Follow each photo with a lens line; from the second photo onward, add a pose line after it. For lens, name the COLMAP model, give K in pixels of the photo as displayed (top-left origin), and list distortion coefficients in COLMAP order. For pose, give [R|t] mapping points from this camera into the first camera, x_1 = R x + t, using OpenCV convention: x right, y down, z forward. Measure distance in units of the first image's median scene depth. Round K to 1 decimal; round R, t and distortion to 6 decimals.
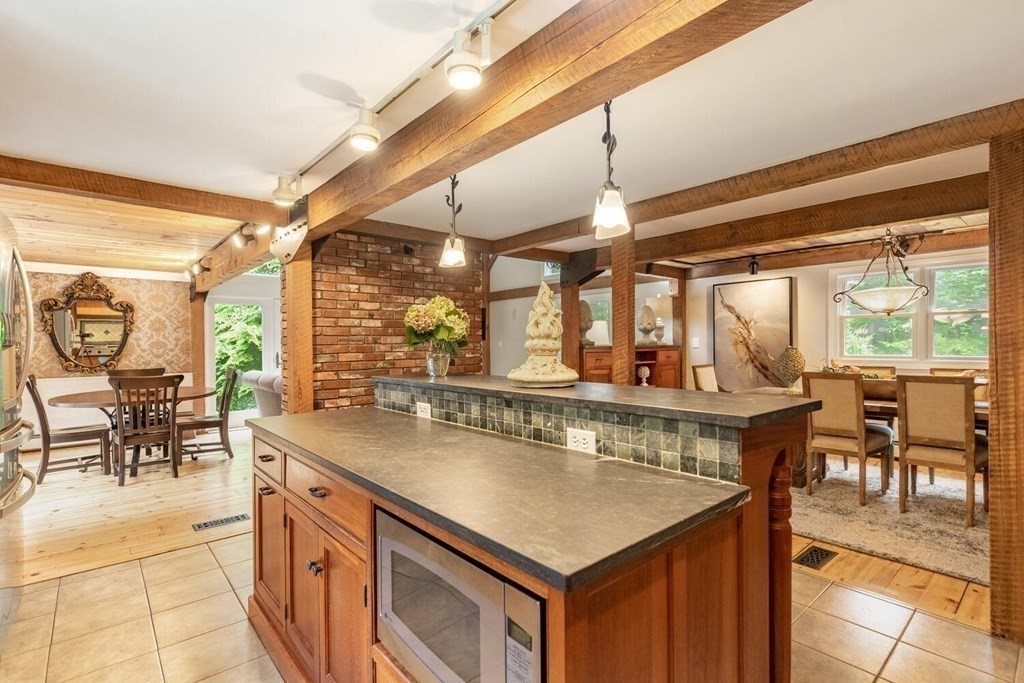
lens RADIAL K [[481.1, 0, 513.0], [0, 481.1, 348.1], [0, 0, 1]] dist [0.012699, -0.000121]
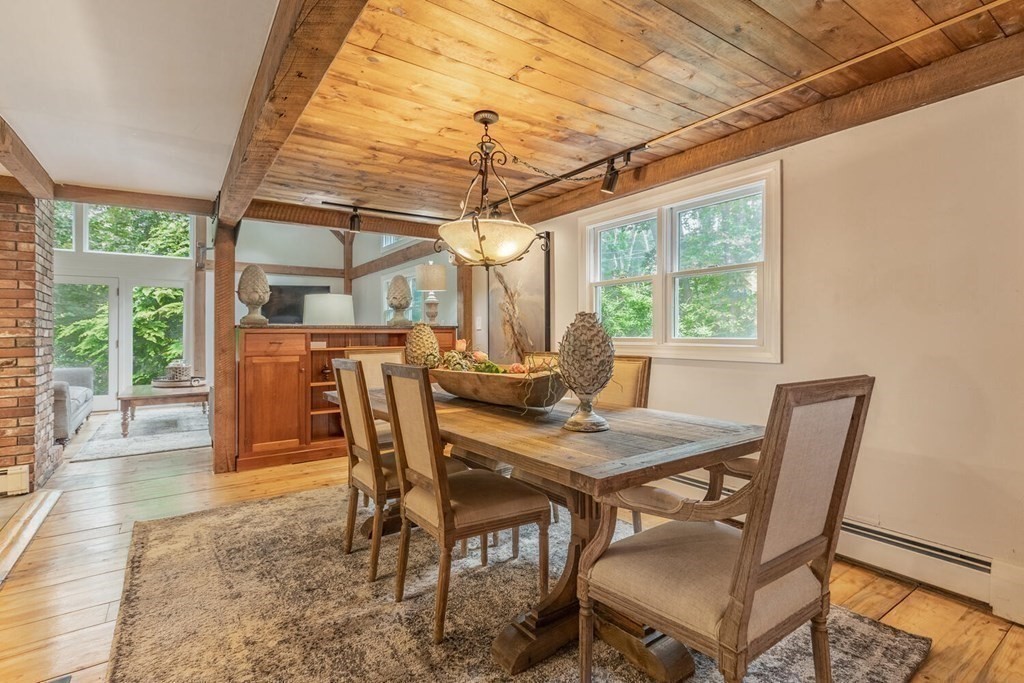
lens RADIAL K [[493.3, 0, 515.7], [0, 493.3, 328.6], [0, 0, 1]] dist [0.013848, -0.000242]
pose [[0.994352, 0.000908, -0.106129, 0.890232], [-0.002802, 0.999839, -0.017702, 0.019032], [0.106096, 0.017900, 0.994195, 0.368487]]
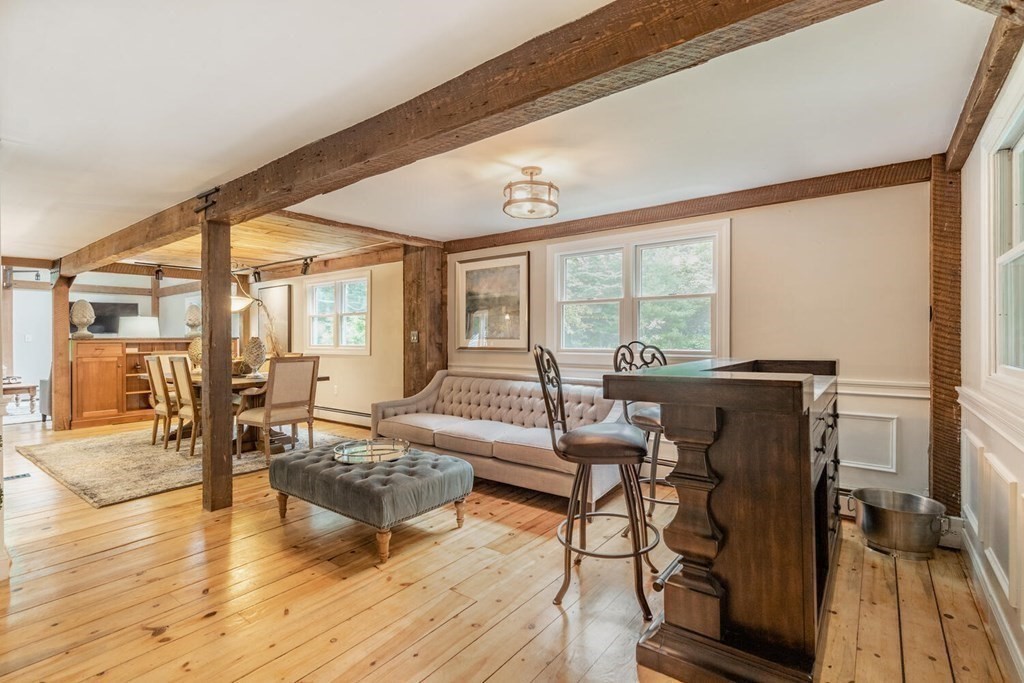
lens RADIAL K [[470.6, 0, 515.1], [0, 470.6, 337.1], [0, 0, 1]] dist [0.011033, -0.000211]
pose [[0.977868, 0.001075, 0.209220, 1.324719], [0.001191, 0.999942, -0.010703, 0.010535], [-0.209219, 0.010715, 0.977810, -0.535288]]
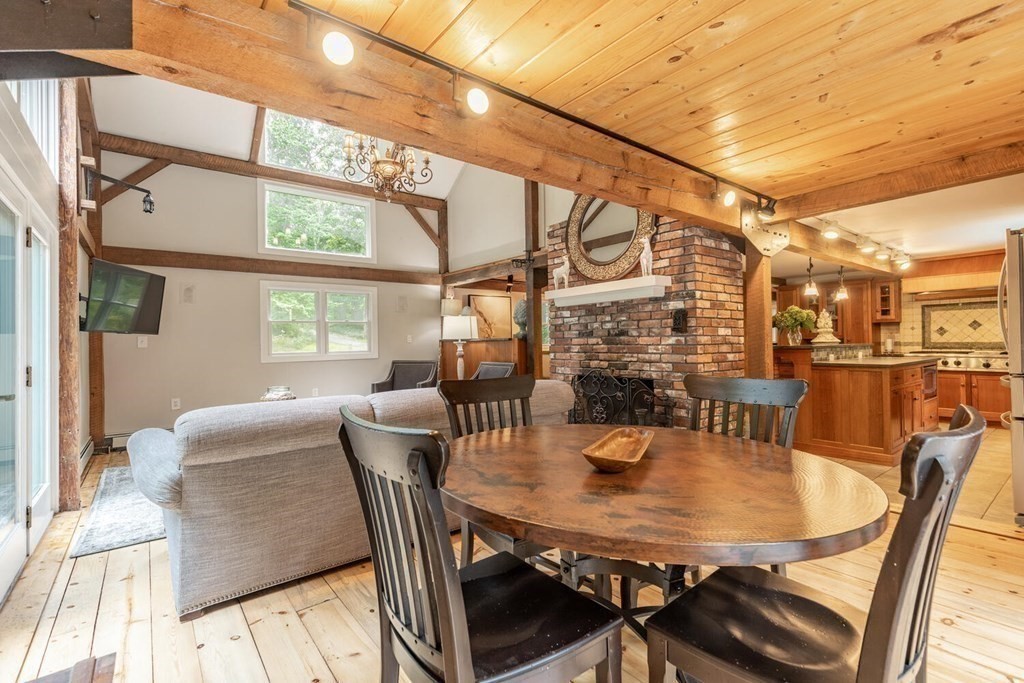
lens RADIAL K [[463.3, 0, 512.9], [0, 463.3, 337.3], [0, 0, 1]] dist [0.004019, 0.000502]
pose [[0.045362, 0.016777, 0.998830, -1.382169], [0.024374, 0.999543, -0.017896, 0.018608], [-0.998673, 0.025158, 0.044933, 1.354760]]
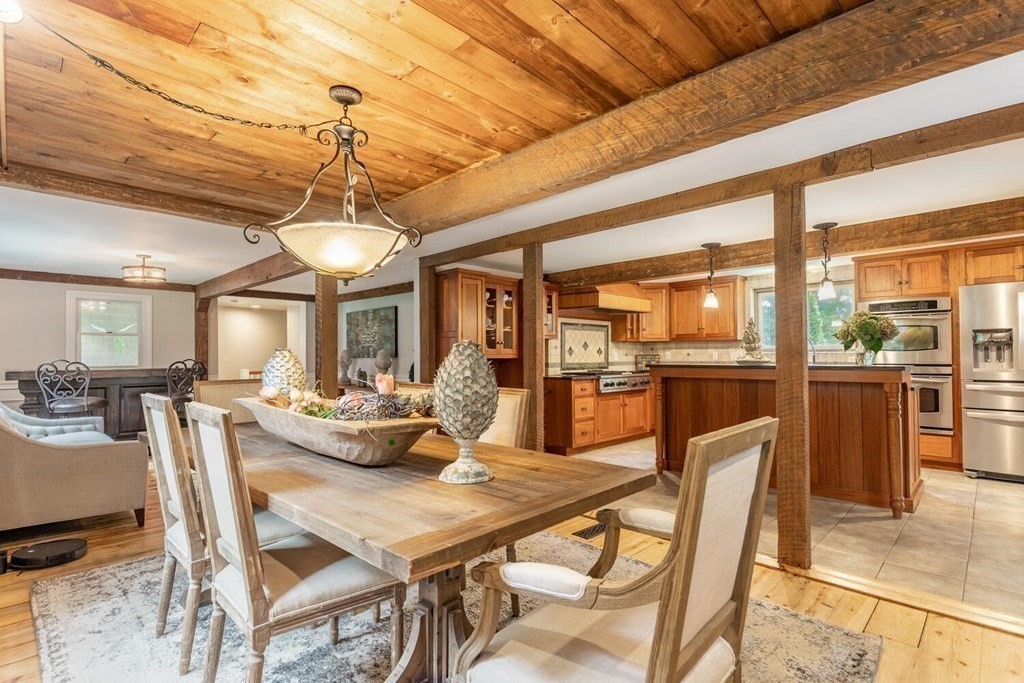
lens RADIAL K [[483.2, 0, 512.9], [0, 483.2, 348.1], [0, 0, 1]] dist [-0.002100, -0.000343]
pose [[-0.996874, 0.010741, -0.078274, 0.649284], [0.011304, 0.999913, -0.006752, 0.002150], [0.078194, -0.007615, -0.996909, 1.515412]]
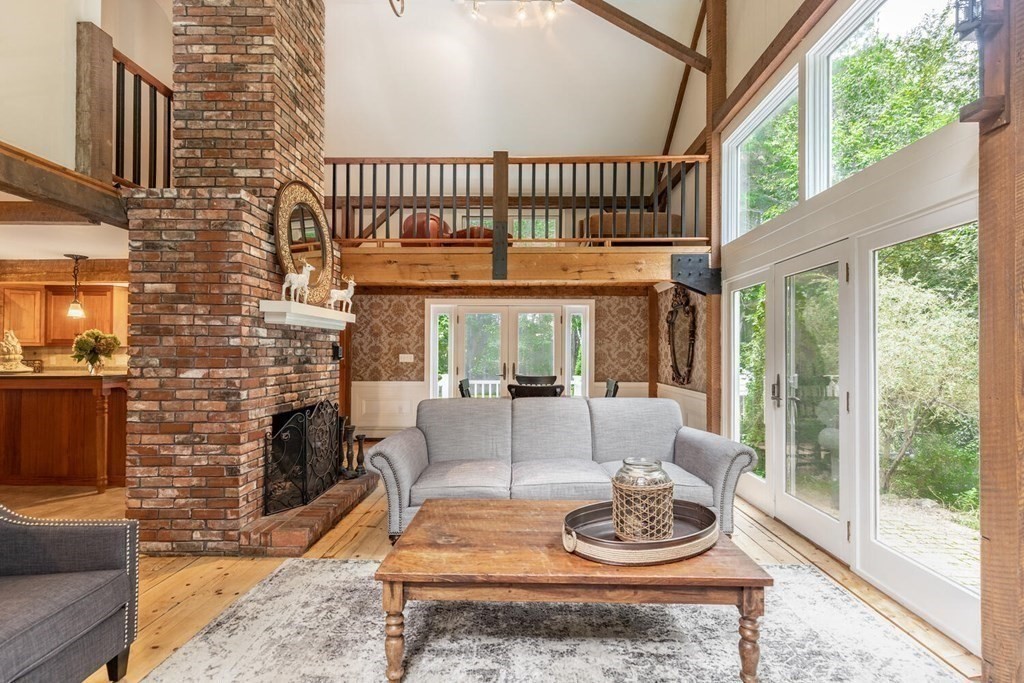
lens RADIAL K [[481.1, 0, 513.0], [0, 481.1, 348.1], [0, 0, 1]] dist [0.012699, -0.000121]
pose [[-0.670168, -0.000622, -0.742209, 0.096725], [-0.004148, 0.999987, 0.002908, -0.033531], [0.742198, 0.005027, -0.670162, 2.161981]]
